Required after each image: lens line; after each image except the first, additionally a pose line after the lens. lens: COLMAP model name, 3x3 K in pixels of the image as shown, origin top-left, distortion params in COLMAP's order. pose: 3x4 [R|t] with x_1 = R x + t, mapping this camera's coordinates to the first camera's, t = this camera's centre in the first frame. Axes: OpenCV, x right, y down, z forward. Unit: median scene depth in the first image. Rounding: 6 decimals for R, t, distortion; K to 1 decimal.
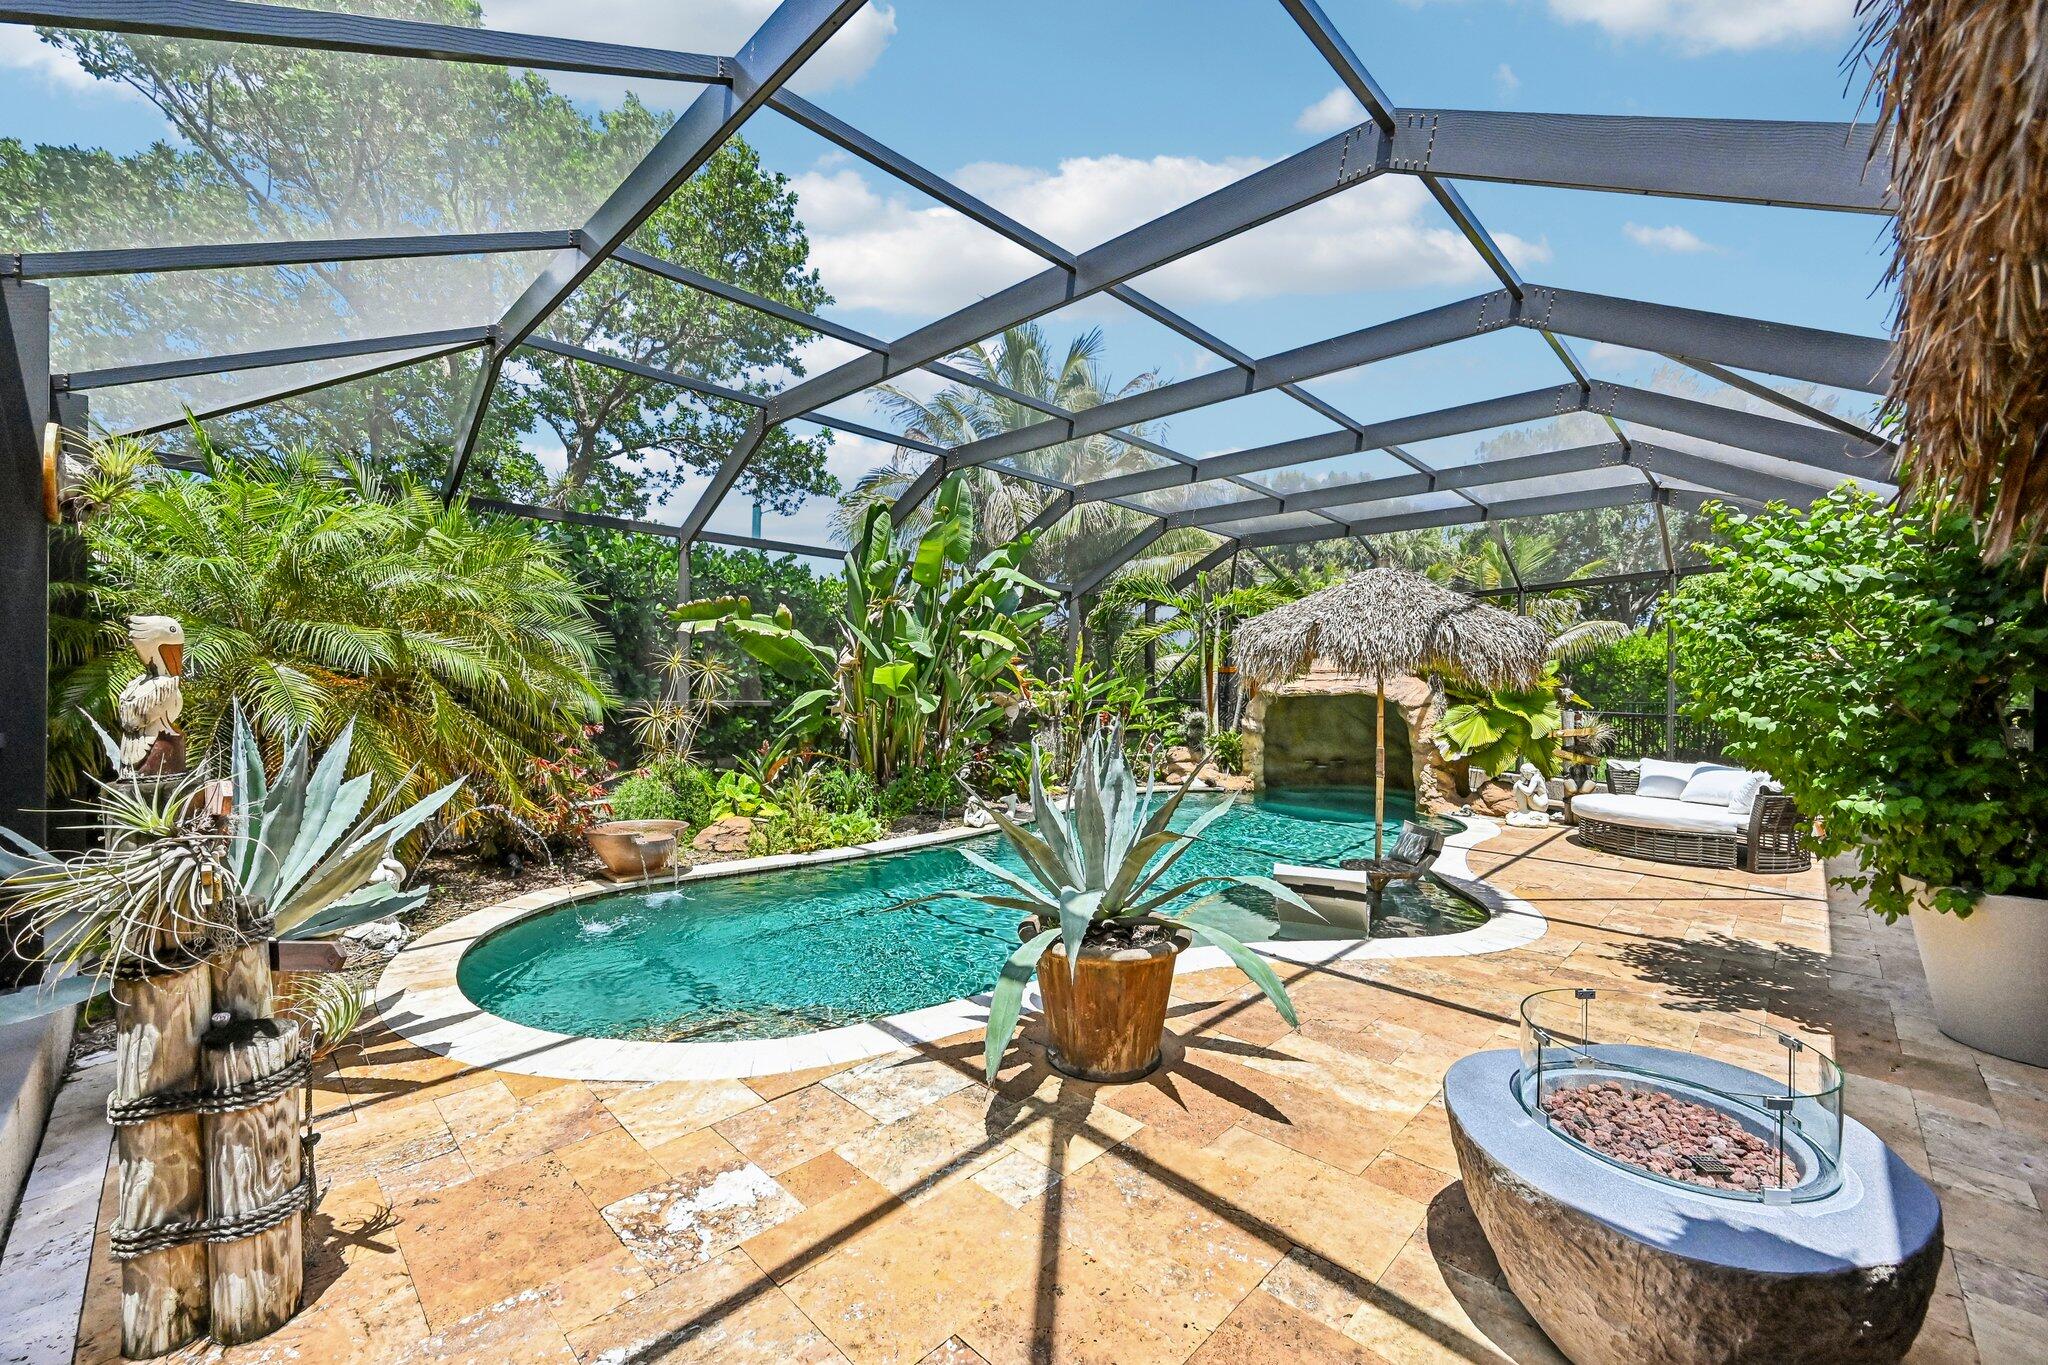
lens RADIAL K [[814.7, 0, 1024.7], [0, 814.7, 665.8], [0, 0, 1]] dist [-0.003276, 0.000243]
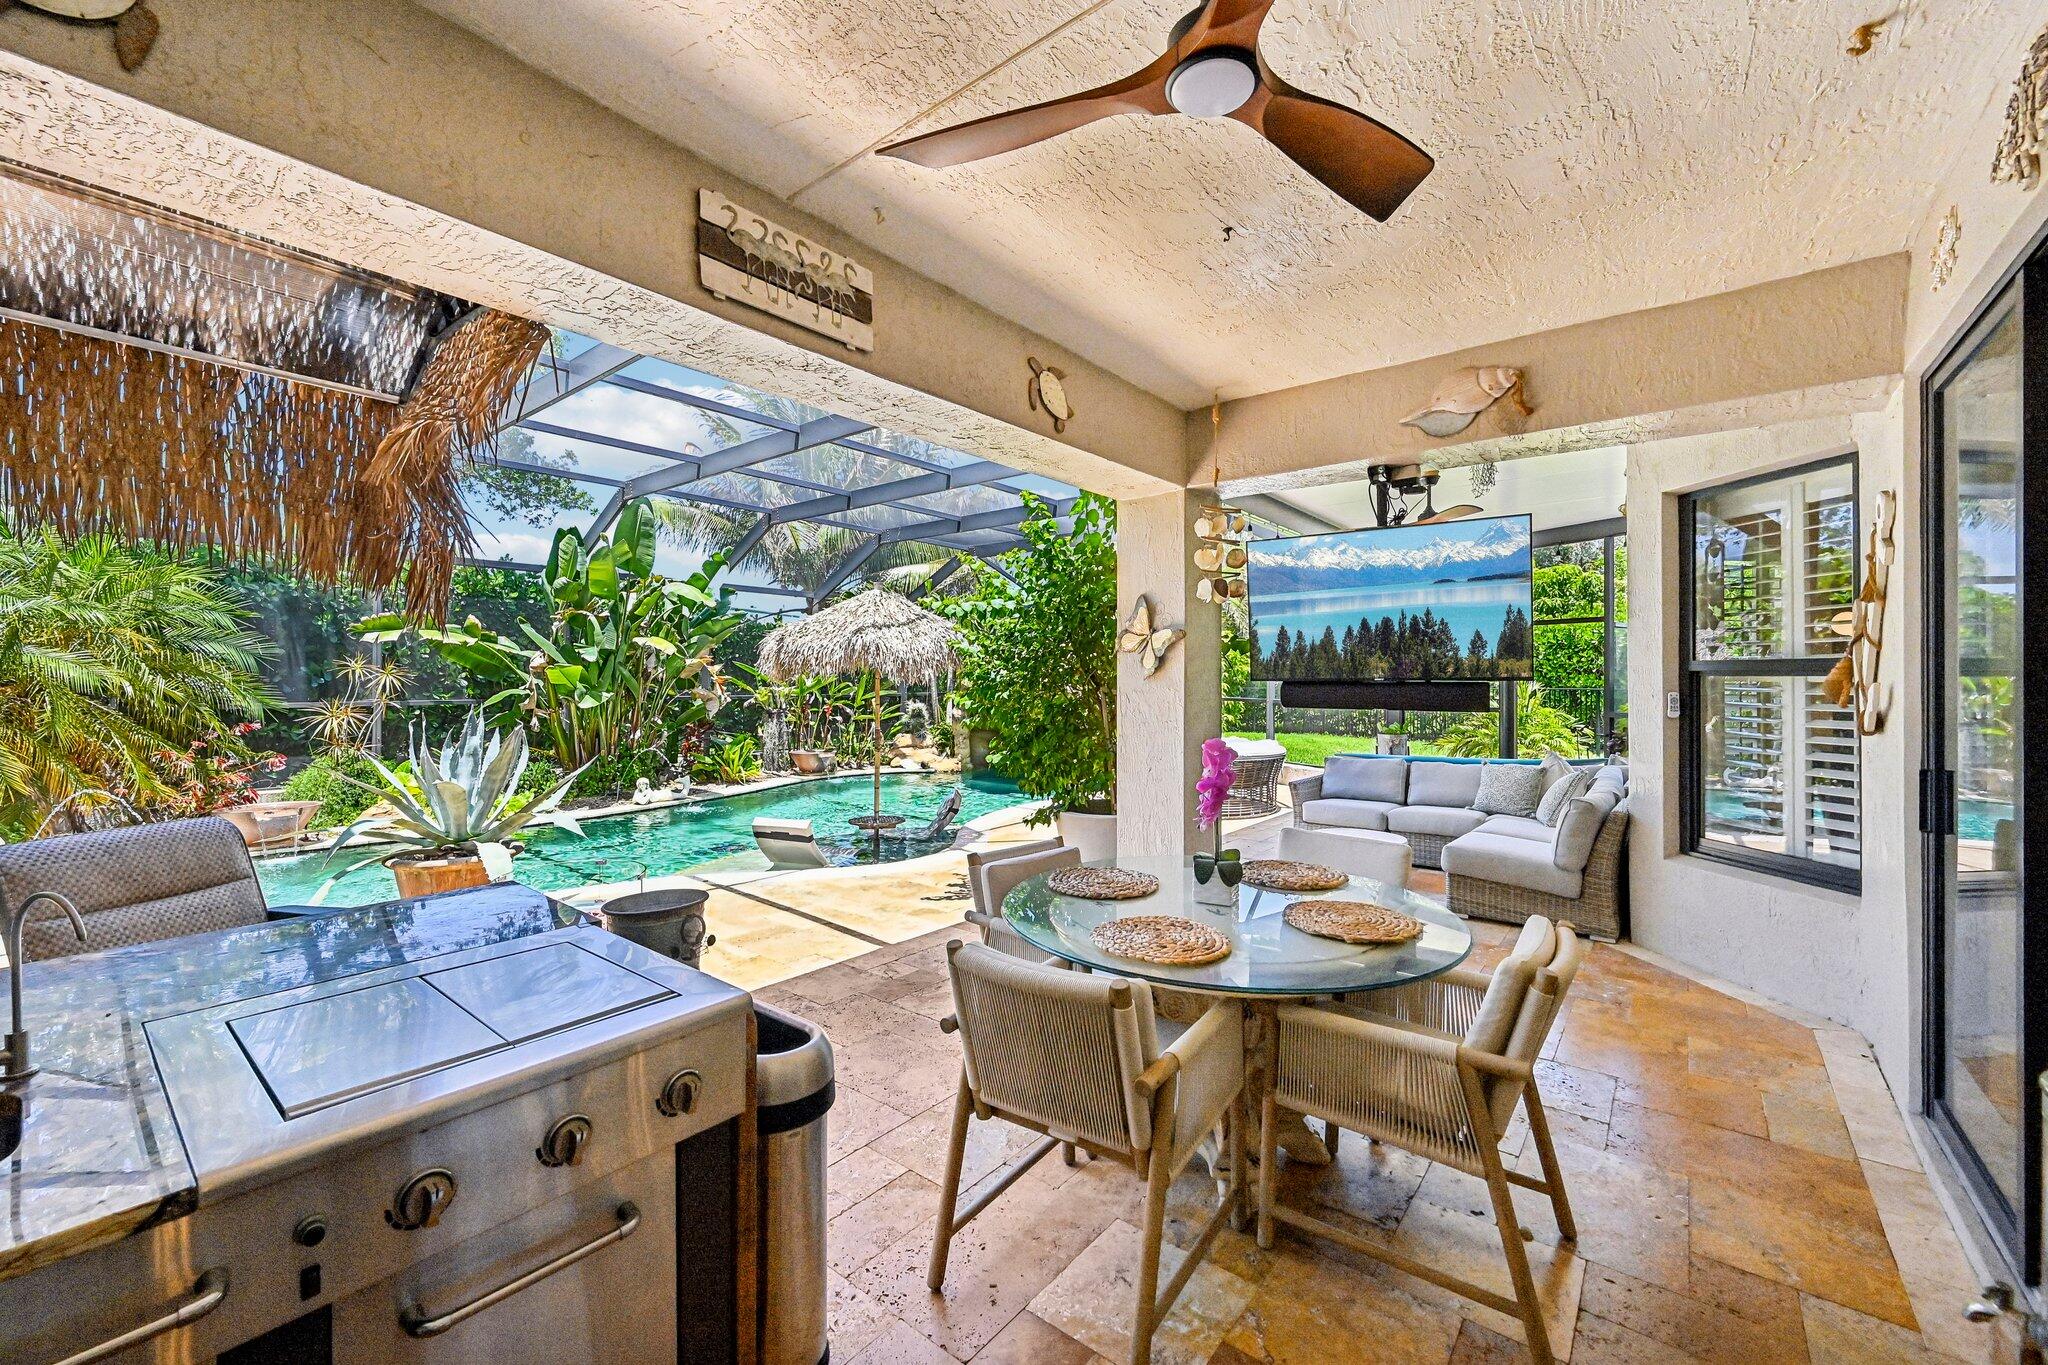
lens RADIAL K [[808.1, 0, 1018.8], [0, 808.1, 677.5], [0, 0, 1]] dist [0.001132, 0.000230]
pose [[0.995700, -0.012516, 0.091790, 0.325906], [0.010383, 0.999666, 0.023678, -0.006659], [-0.092056, -0.022623, 0.995497, -0.185859]]
